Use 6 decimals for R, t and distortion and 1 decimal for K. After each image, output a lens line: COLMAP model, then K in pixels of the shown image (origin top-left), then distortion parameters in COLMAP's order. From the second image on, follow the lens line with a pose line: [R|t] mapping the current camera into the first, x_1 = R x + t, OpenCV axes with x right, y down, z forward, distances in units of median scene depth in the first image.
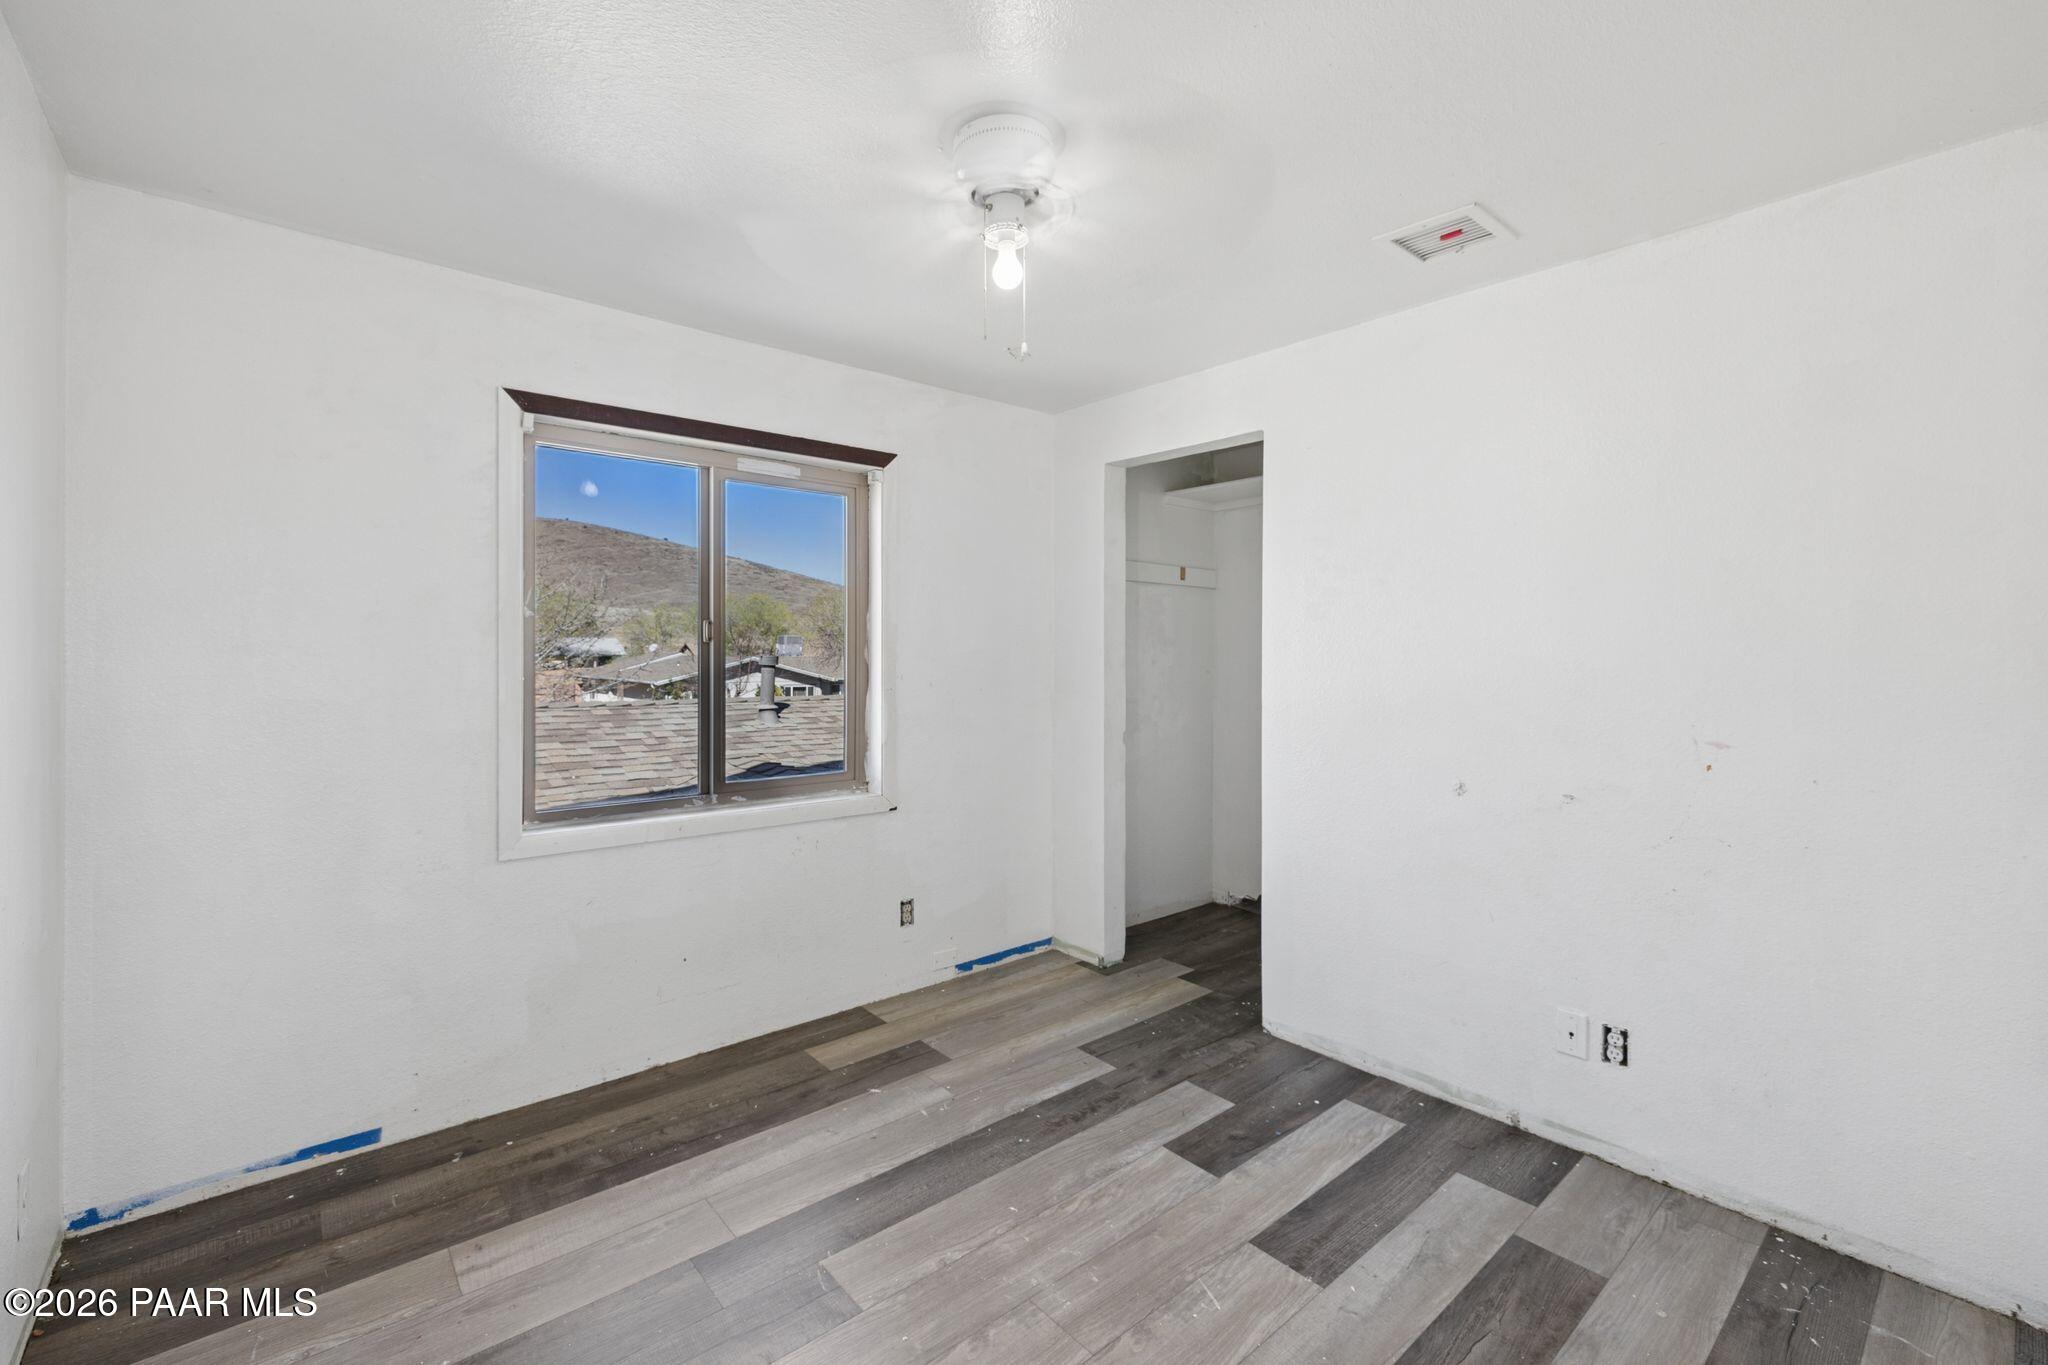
lens RADIAL K [[862.8, 0, 1003.9], [0, 862.8, 655.5], [0, 0, 1]] dist [-0.002628, 0.002528]
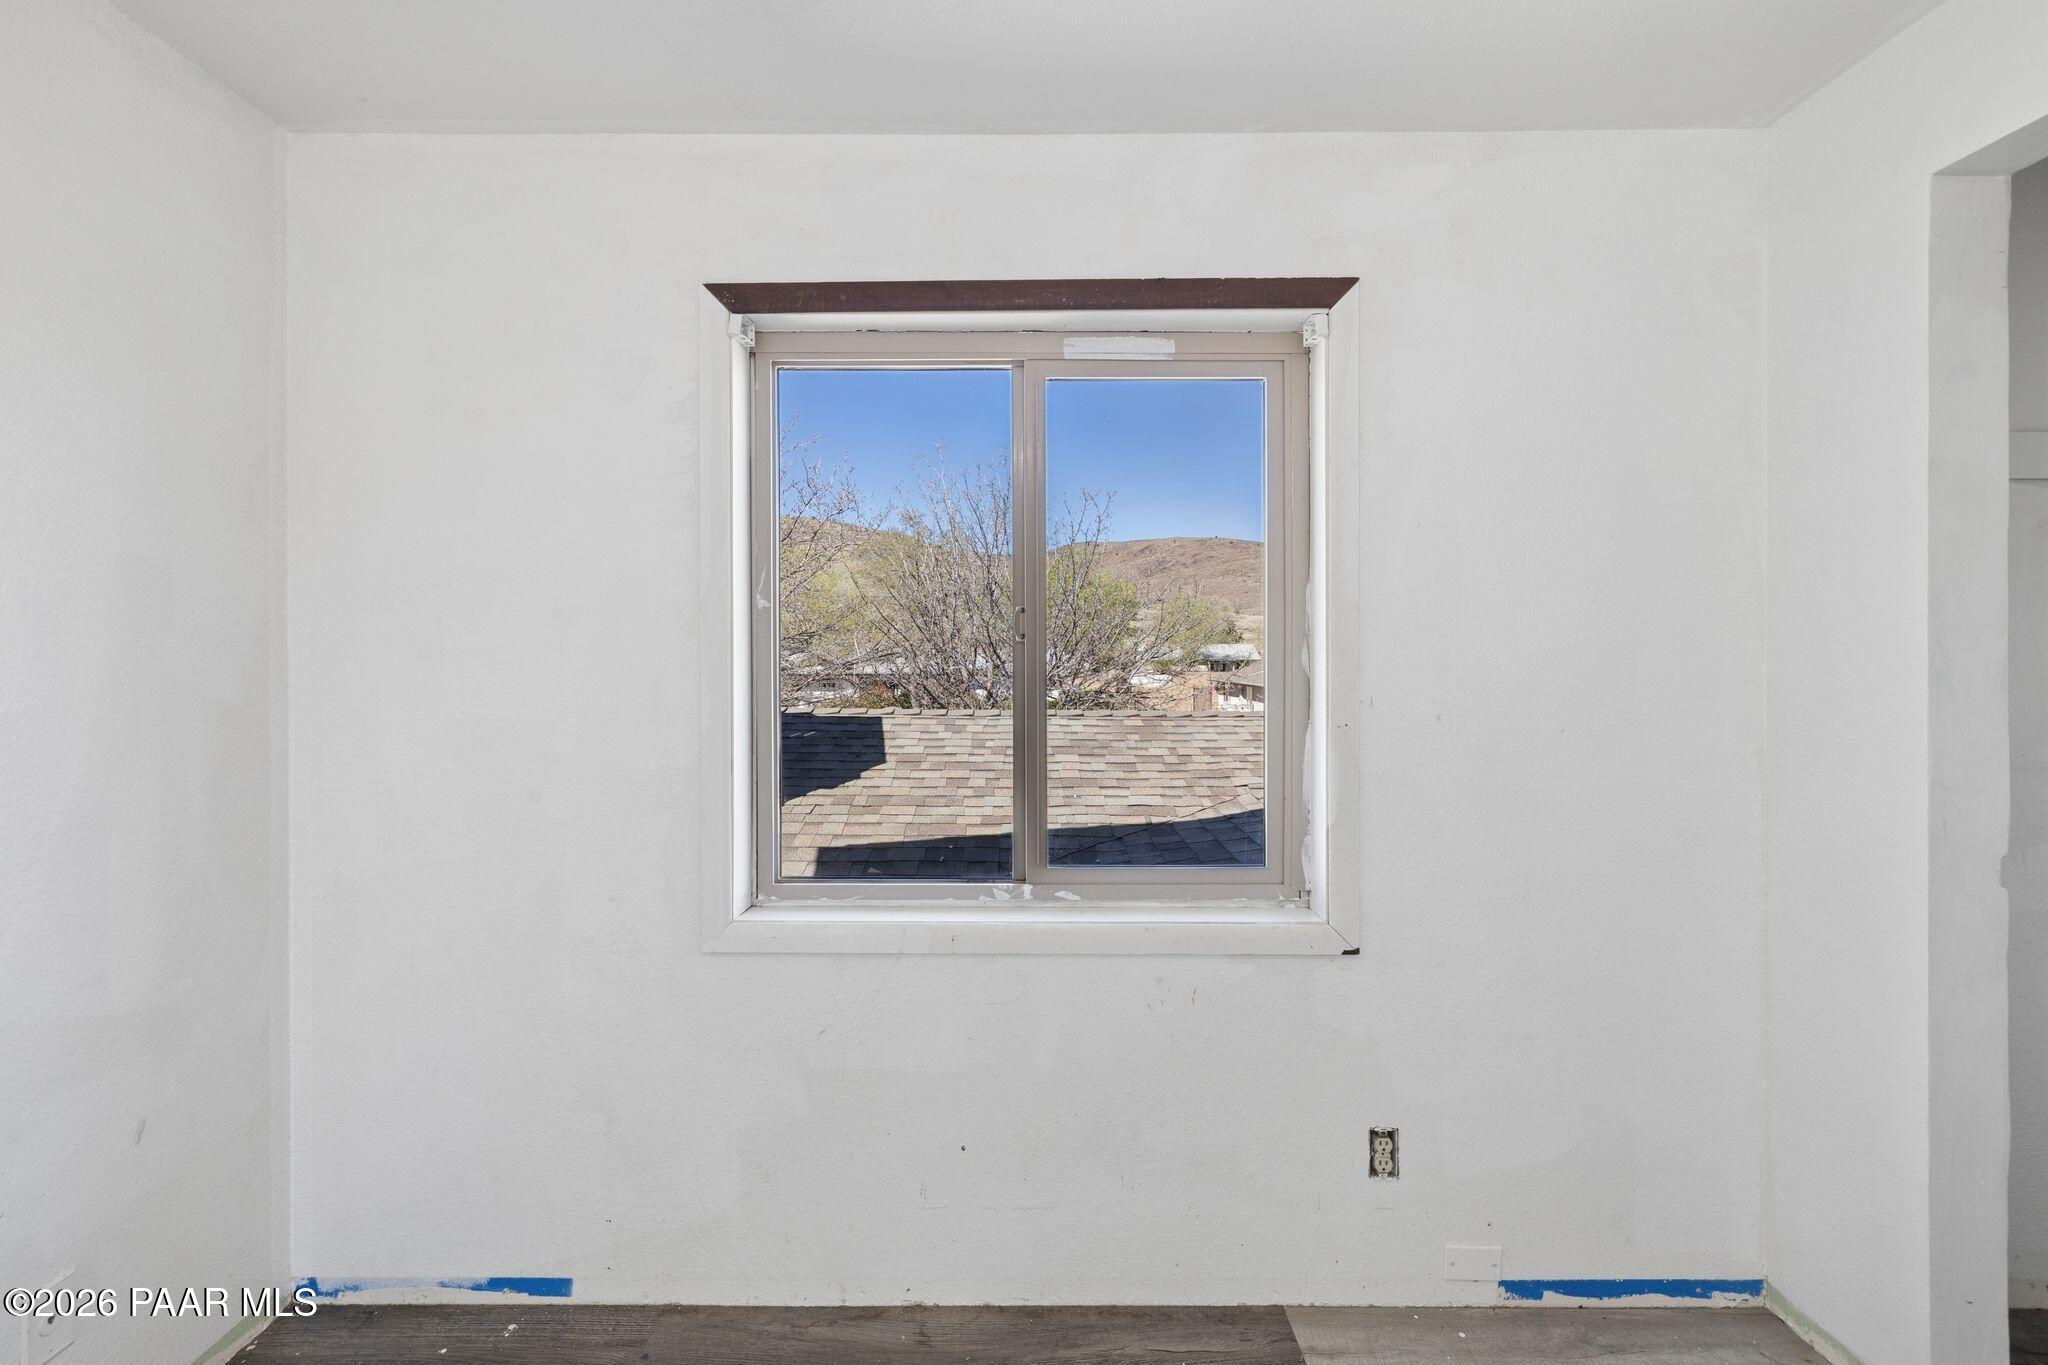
lens RADIAL K [[862.8, 0, 1014.0], [0, 862.8, 663.7], [0, 0, 1]] dist [-0.002628, 0.002528]
pose [[0.769845, -0.000386, -0.638231, 0.045897], [0.002957, 0.999991, 0.002962, -0.000563], [0.638224, -0.004168, 0.769840, 0.429682]]
